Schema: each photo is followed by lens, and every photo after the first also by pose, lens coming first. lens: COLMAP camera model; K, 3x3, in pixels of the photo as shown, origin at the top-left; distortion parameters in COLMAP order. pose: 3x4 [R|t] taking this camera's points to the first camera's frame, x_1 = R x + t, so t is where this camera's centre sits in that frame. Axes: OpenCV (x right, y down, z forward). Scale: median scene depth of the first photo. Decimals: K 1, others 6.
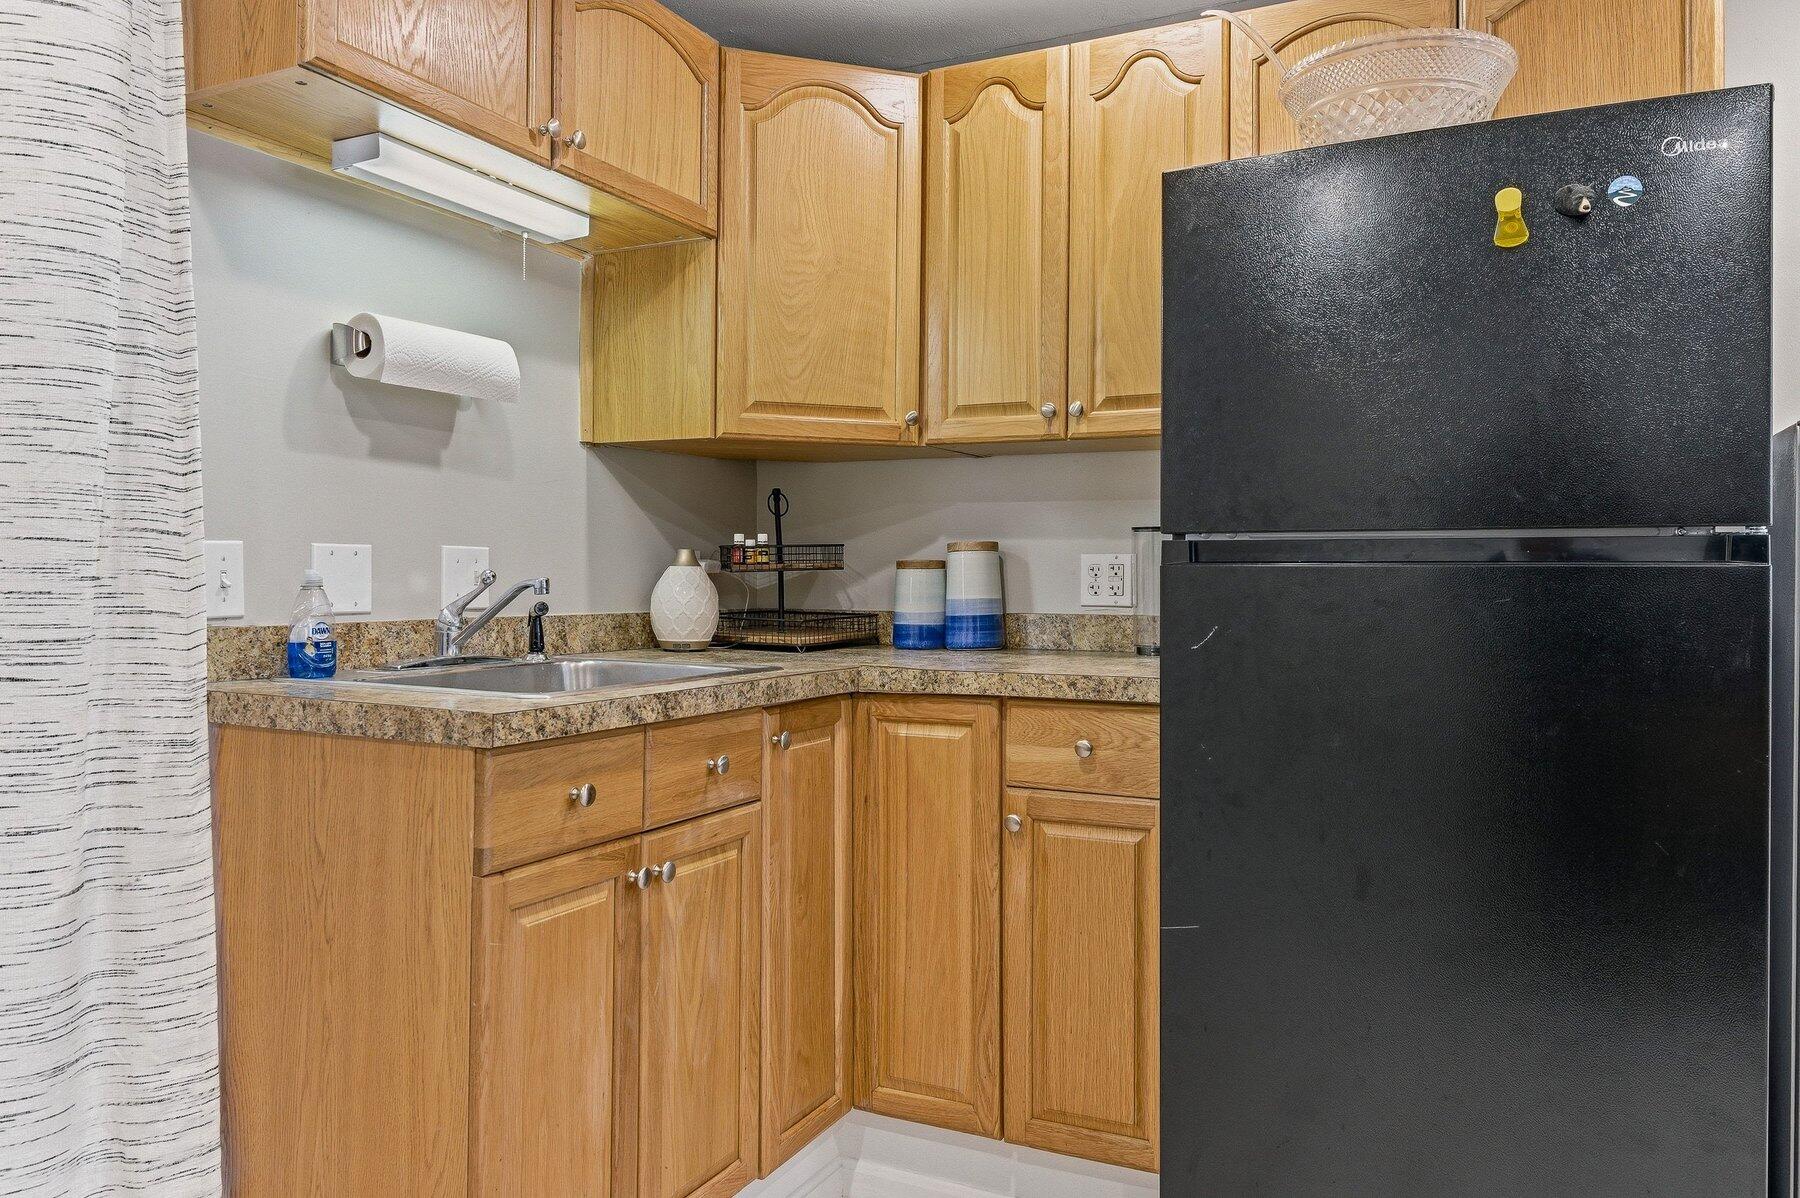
lens RADIAL K [[1267.5, 0, 900.0], [0, 1267.5, 599.0], [0, 0, 1]] dist [0.028192, -0.031710]
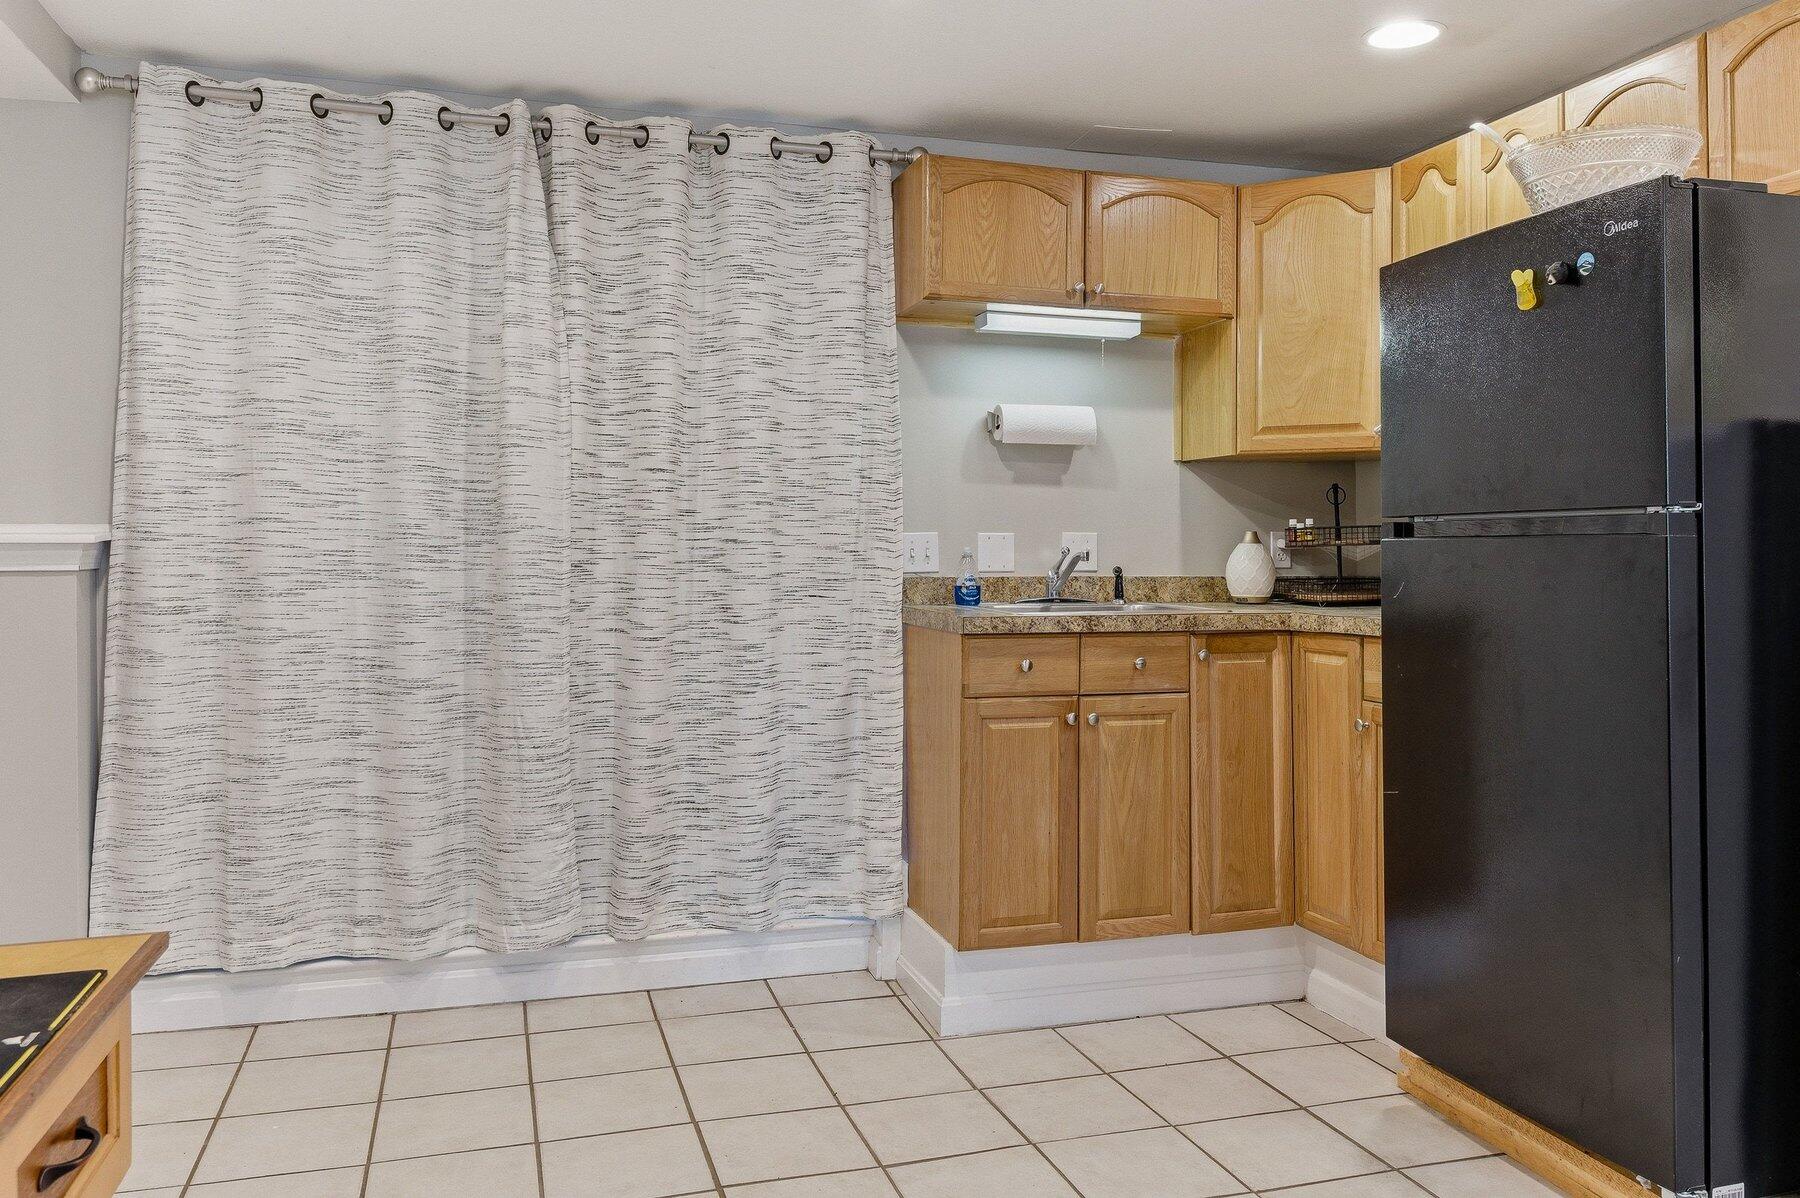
lens RADIAL K [[1267.5, 0, 900.0], [0, 1267.5, 599.0], [0, 0, 1]] dist [0.028192, -0.031710]
pose [[0.702232, 0.022783, -0.711584, 0.796540], [-0.011502, 0.999720, 0.020657, 0.015789], [0.711856, -0.006322, 0.702297, -0.376936]]
